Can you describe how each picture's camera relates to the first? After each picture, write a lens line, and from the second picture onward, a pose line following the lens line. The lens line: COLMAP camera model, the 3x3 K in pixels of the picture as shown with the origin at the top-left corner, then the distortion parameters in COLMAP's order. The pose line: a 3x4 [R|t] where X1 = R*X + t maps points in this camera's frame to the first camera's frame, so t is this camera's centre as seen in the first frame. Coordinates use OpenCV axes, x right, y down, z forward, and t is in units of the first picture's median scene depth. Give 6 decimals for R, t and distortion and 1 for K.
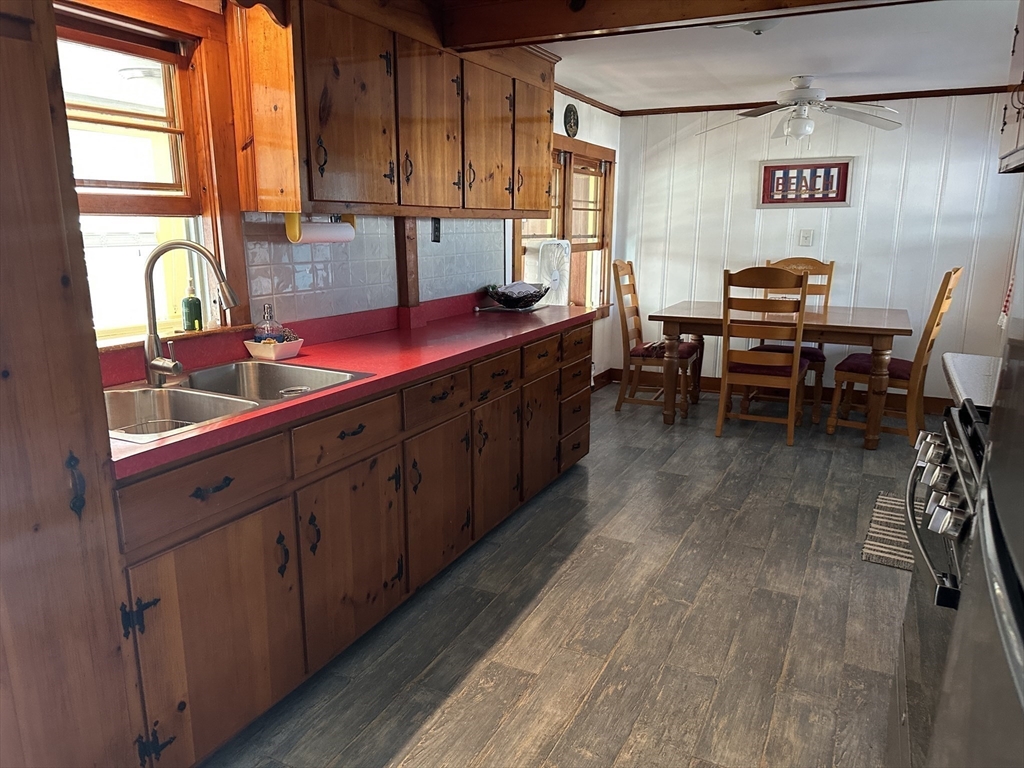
lens RADIAL K [[740.6, 0, 512.0], [0, 740.6, 384.0], [0, 0, 1]] dist [0.154328, -0.160528]
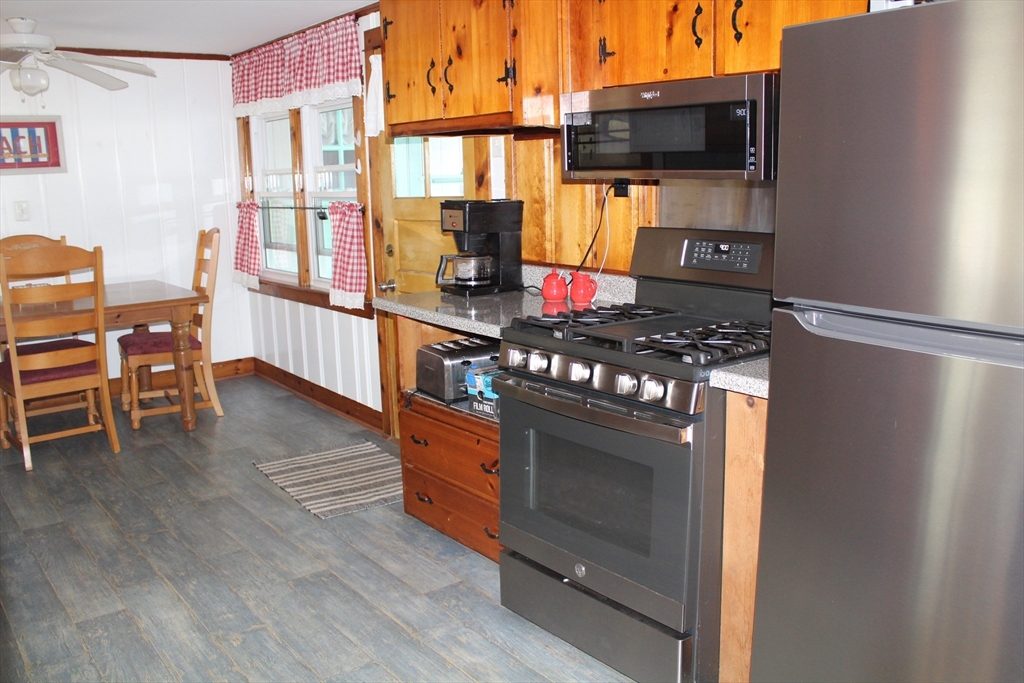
lens RADIAL K [[904.0, 0, 512.0], [0, 904.0, 341.5], [0, 0, 1]] dist [-0.054505, 0.003118]
pose [[0.453281, -0.186812, 0.871572, -0.379527], [0.221735, 0.970687, 0.092738, -0.044939], [-0.863348, 0.151222, 0.481416, 0.173236]]
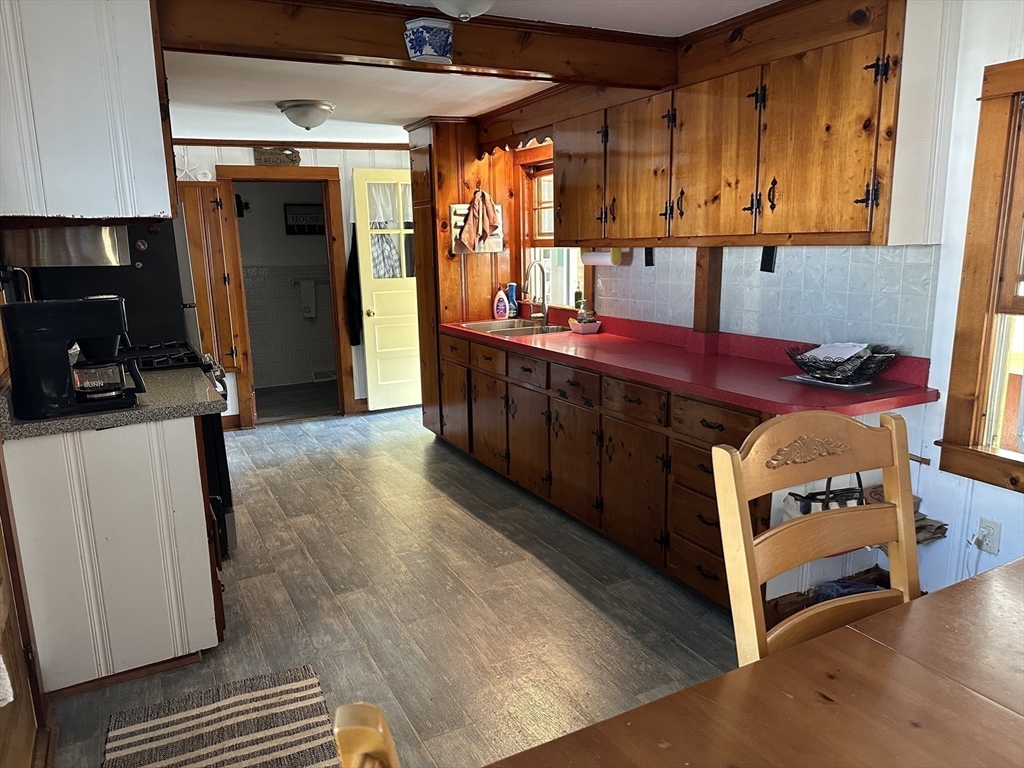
lens RADIAL K [[740.6, 0, 512.0], [0, 740.6, 384.0], [0, 0, 1]] dist [0.154328, -0.160528]
pose [[-0.601027, 0.159510, -0.783149, 0.861123], [-0.154681, 0.938139, 0.309787, -0.325131], [0.784117, 0.307329, -0.539174, 1.415873]]
